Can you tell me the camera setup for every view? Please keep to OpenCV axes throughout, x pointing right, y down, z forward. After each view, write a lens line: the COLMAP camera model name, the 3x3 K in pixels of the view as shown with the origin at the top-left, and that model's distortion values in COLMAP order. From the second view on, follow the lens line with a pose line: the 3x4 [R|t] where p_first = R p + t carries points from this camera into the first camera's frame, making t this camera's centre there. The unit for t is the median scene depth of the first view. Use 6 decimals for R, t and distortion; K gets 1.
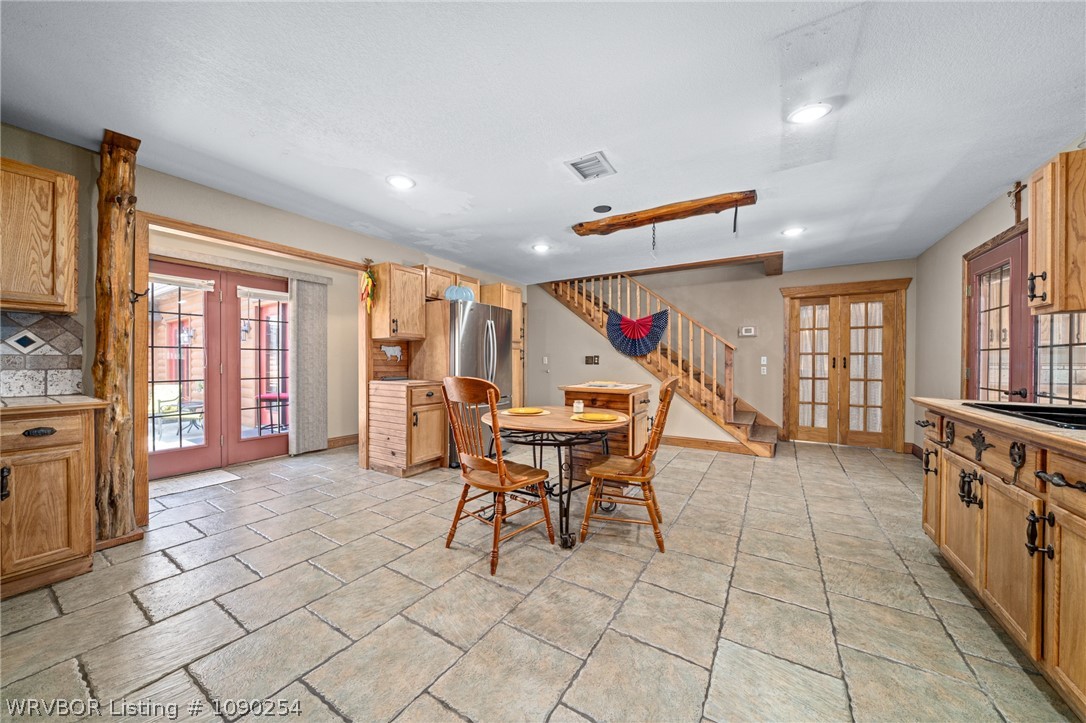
lens RADIAL K [[373.7, 0, 540.2], [0, 373.7, 362.6], [0, 0, 1]] dist [-0.001884, -0.000099]
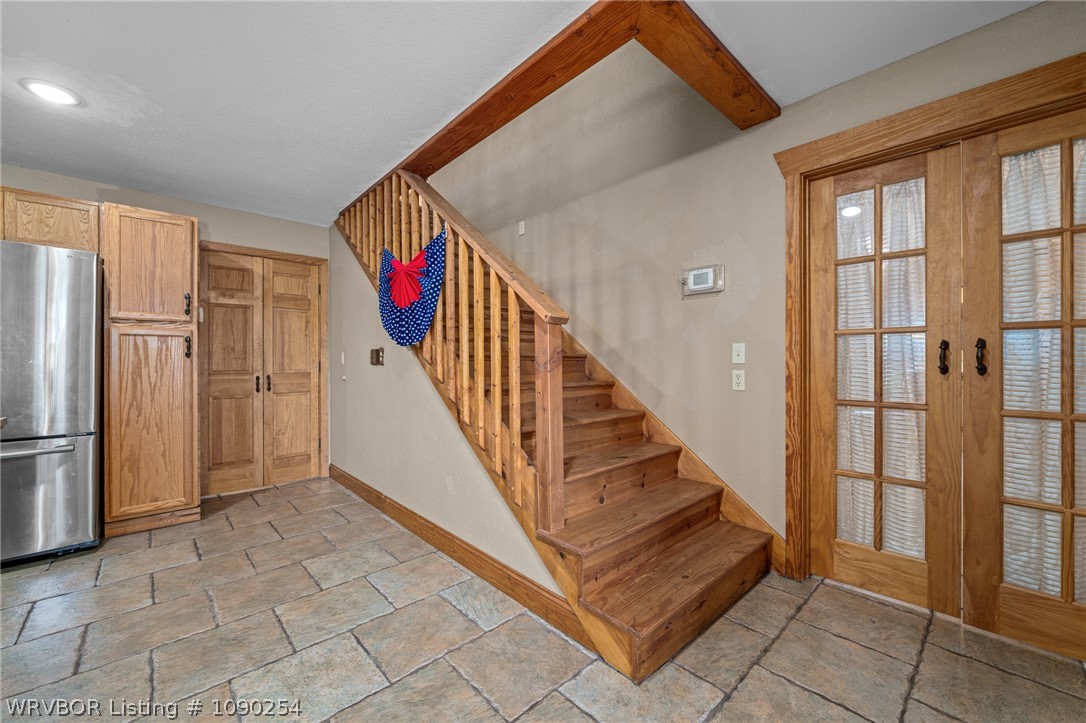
lens RADIAL K [[418.5, 0, 544.1], [0, 418.5, 360.2], [0, 0, 1]] dist [0.000053, 0.000249]
pose [[0.966743, -0.008455, -0.255610, 0.565379], [0.007708, 0.999963, -0.003926, 0.001370], [0.255633, 0.001825, 0.966772, 0.587580]]
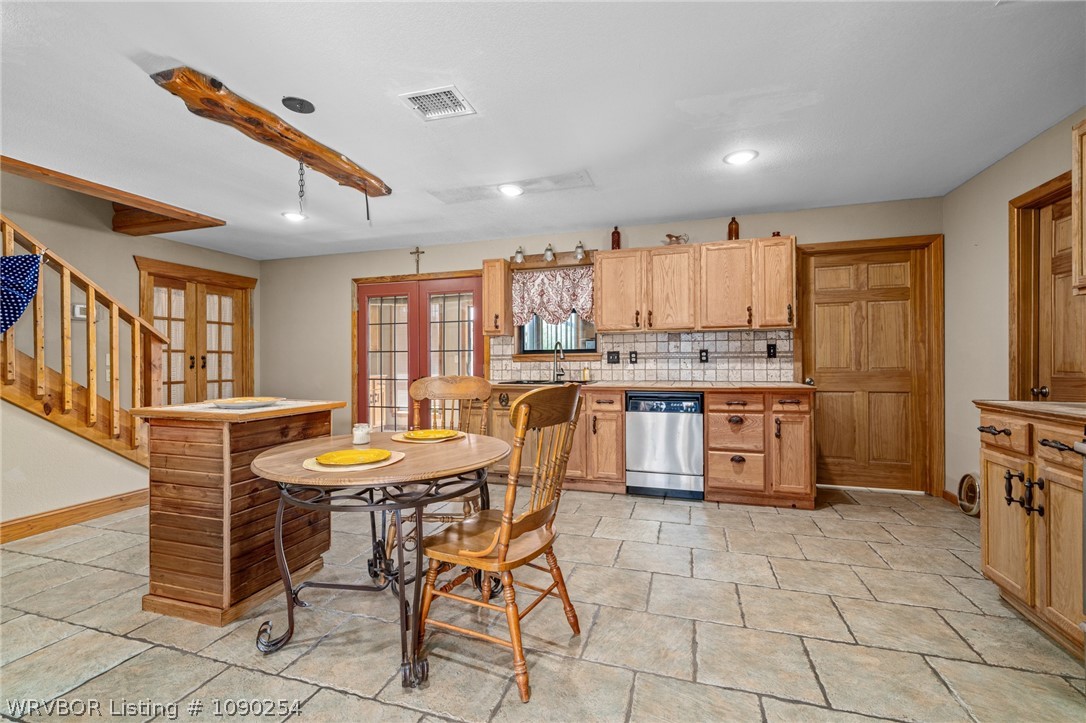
lens RADIAL K [[468.7, 0, 542.1], [0, 468.7, 359.7], [0, 0, 1]] dist [0.003024, 0.000178]
pose [[-0.251190, -0.001600, 0.967936, -0.421583], [0.007896, 0.999962, 0.003702, -0.003195], [-0.967906, 0.008572, -0.251168, 0.523292]]
